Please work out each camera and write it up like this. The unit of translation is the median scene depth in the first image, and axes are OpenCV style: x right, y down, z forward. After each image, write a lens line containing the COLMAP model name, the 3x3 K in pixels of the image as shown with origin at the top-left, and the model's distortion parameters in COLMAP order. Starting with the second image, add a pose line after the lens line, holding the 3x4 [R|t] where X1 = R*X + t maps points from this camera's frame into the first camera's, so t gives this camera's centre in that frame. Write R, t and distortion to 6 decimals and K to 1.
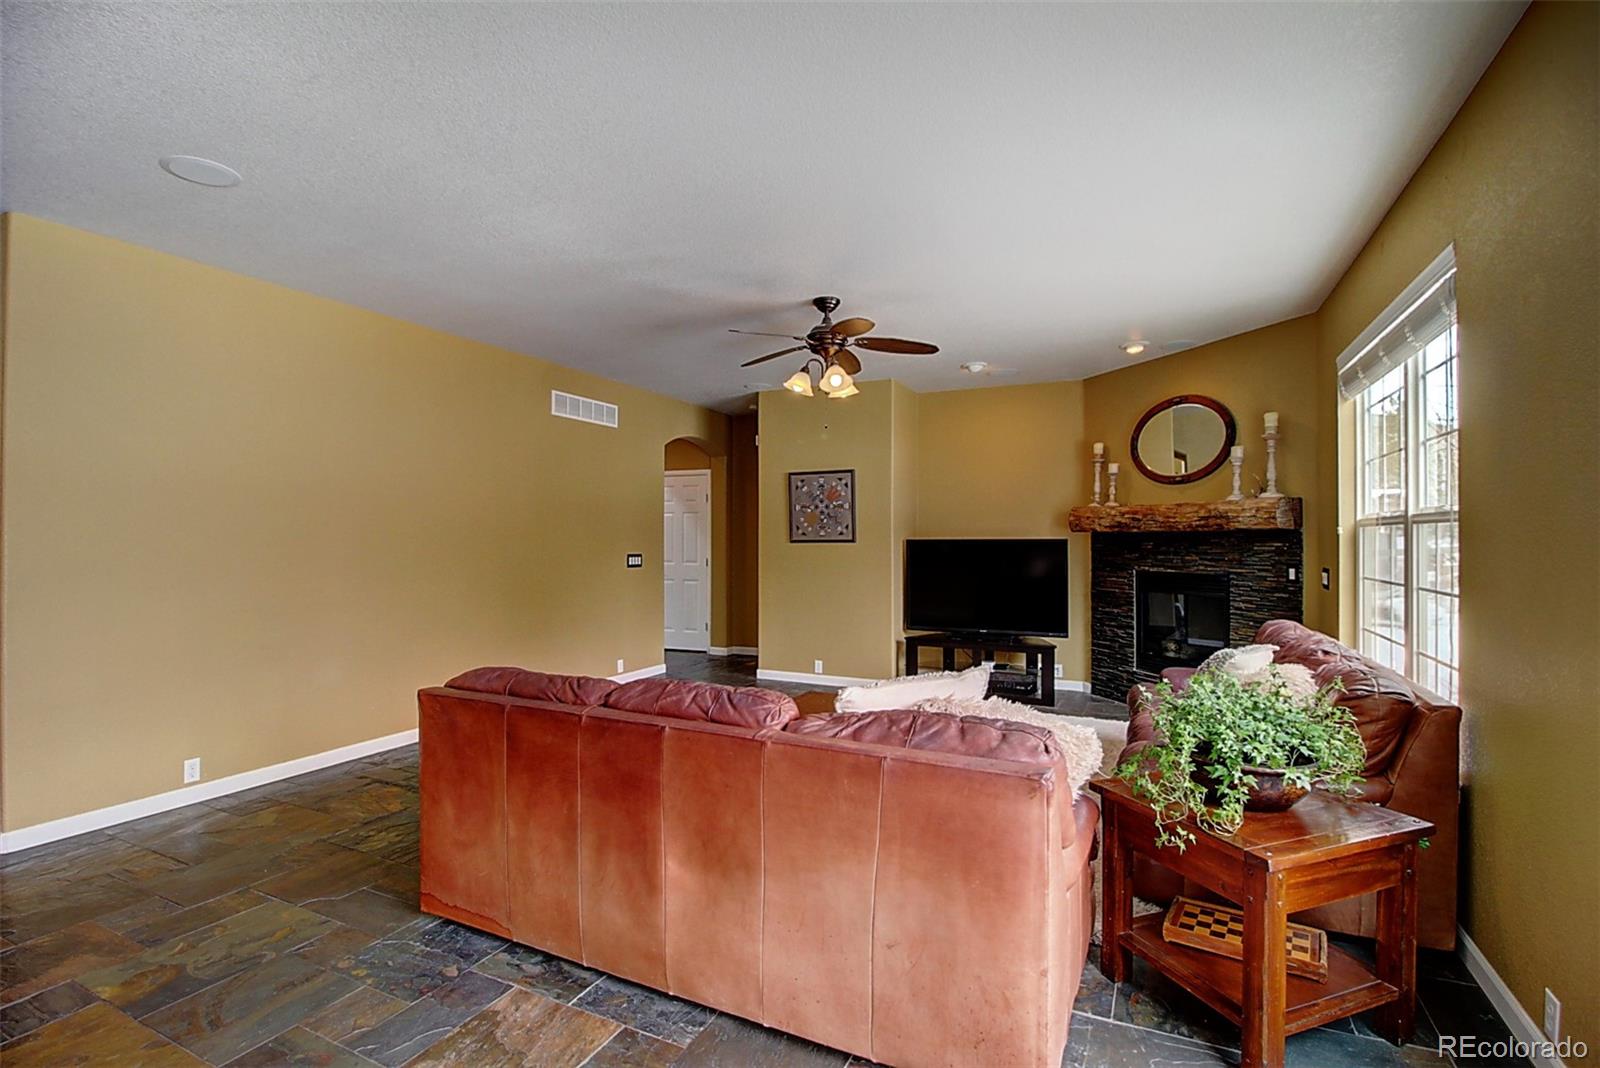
lens RADIAL K [[737.8, 0, 809.6], [0, 737.8, 539.0], [0, 0, 1]] dist [-0.000919, -0.000348]
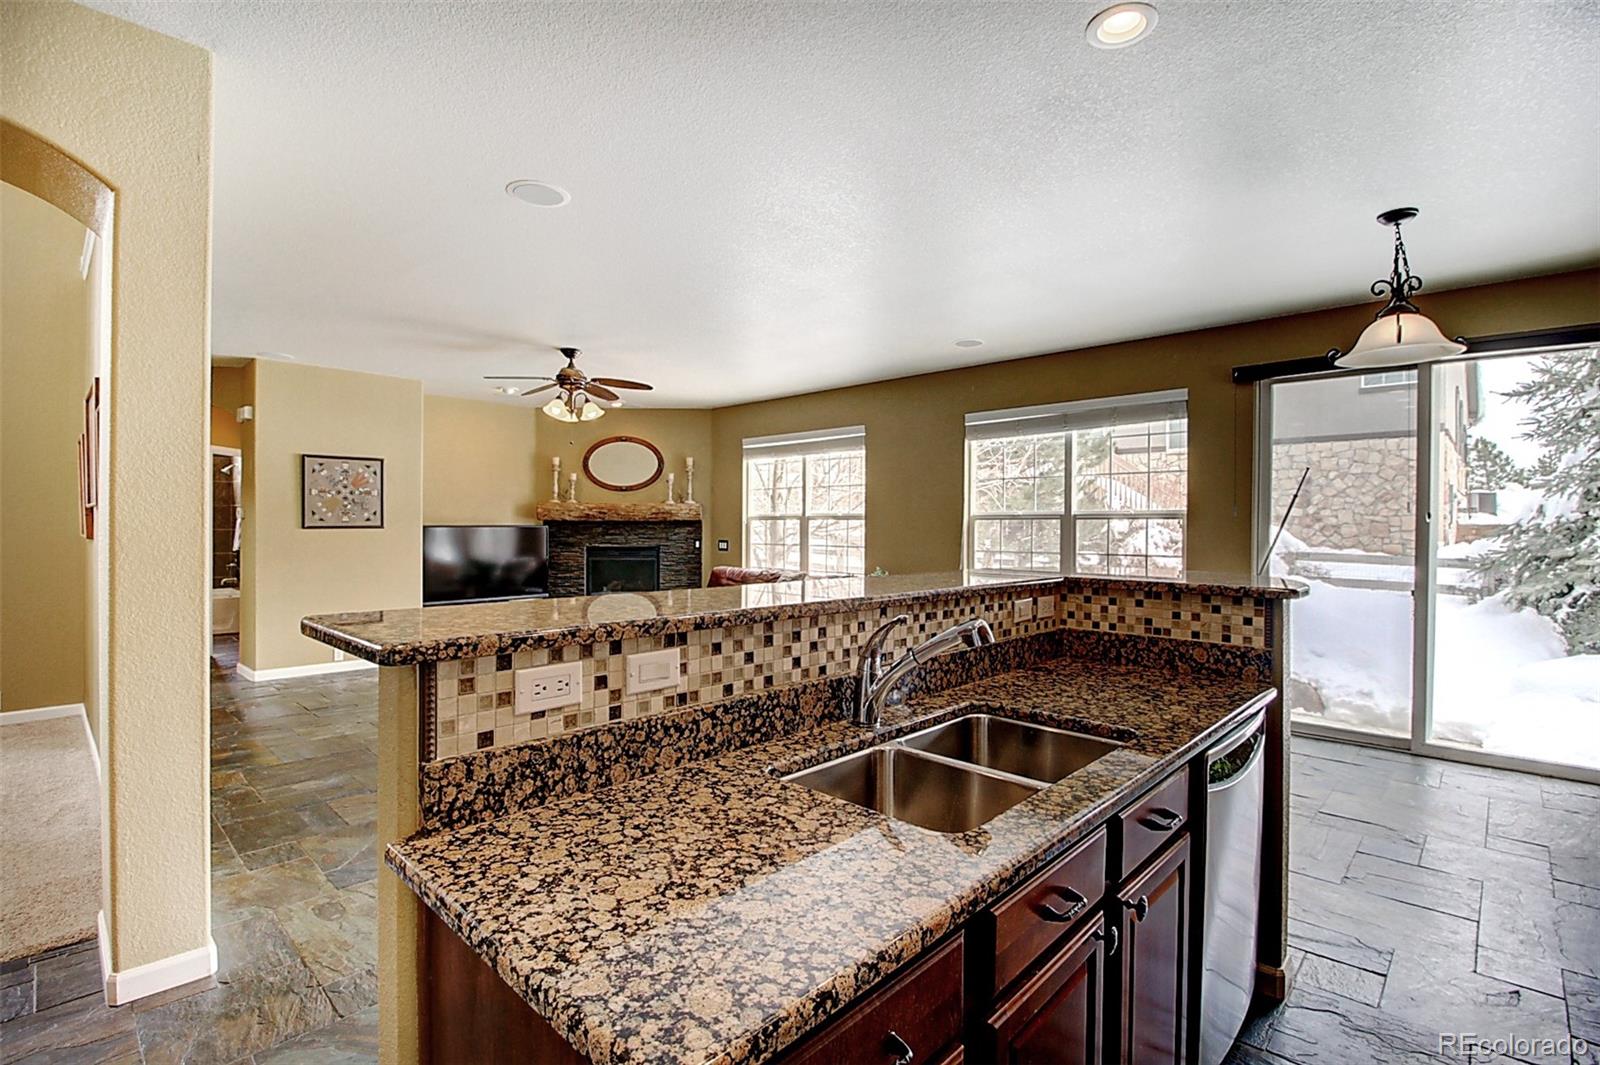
lens RADIAL K [[737.8, 0, 799.8], [0, 737.8, 536.4], [0, 0, 1]] dist [-0.000919, -0.000348]
pose [[0.312374, -0.012411, 0.949878, -0.829593], [-0.002179, 0.999903, 0.013781, 0.000577], [-0.949957, -0.006374, 0.312317, 0.121217]]
